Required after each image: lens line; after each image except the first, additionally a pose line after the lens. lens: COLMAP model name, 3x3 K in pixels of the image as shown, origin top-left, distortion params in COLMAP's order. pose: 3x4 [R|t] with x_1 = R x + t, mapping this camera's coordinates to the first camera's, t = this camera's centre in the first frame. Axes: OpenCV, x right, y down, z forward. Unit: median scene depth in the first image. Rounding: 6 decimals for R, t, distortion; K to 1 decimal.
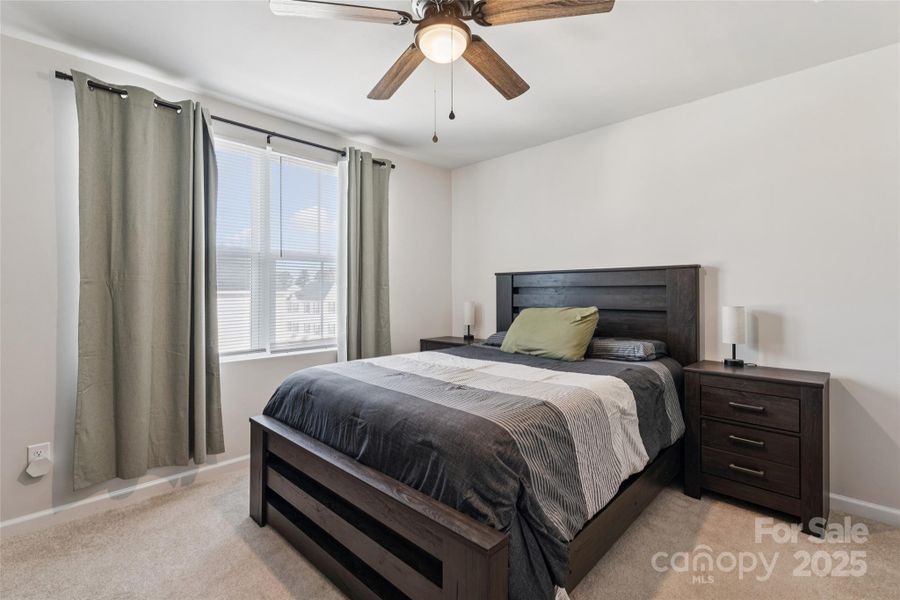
lens RADIAL K [[415.0, 0, 453.0], [0, 415.0, 294.8], [0, 0, 1]] dist [0.002402, 0.002694]
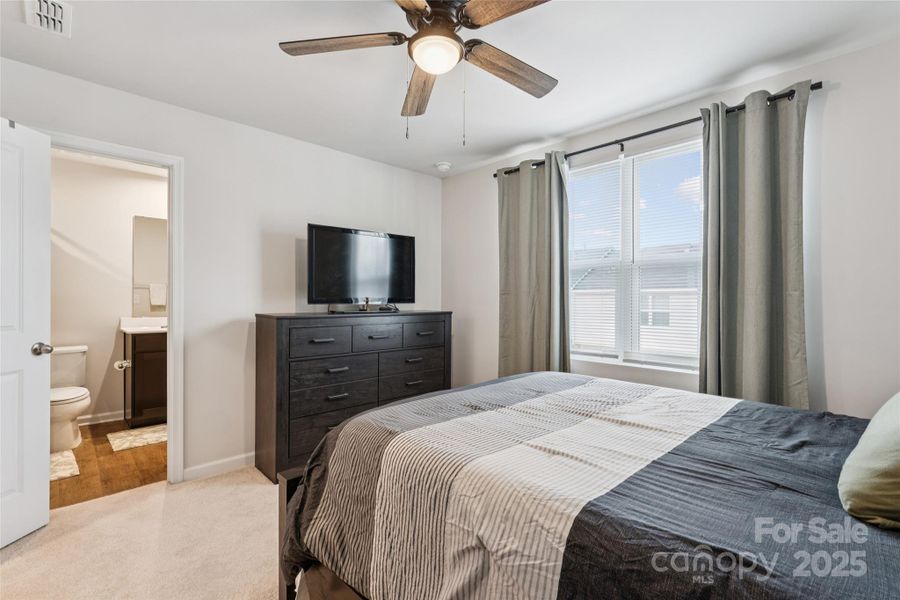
lens RADIAL K [[415.0, 0, 450.6], [0, 415.0, 297.5], [0, 0, 1]] dist [0.002402, 0.002694]
pose [[-0.046520, 0.007122, -0.998892, 0.580042], [-0.004758, 0.999962, 0.007351, -0.018028], [0.998906, 0.005095, -0.046485, 0.638819]]
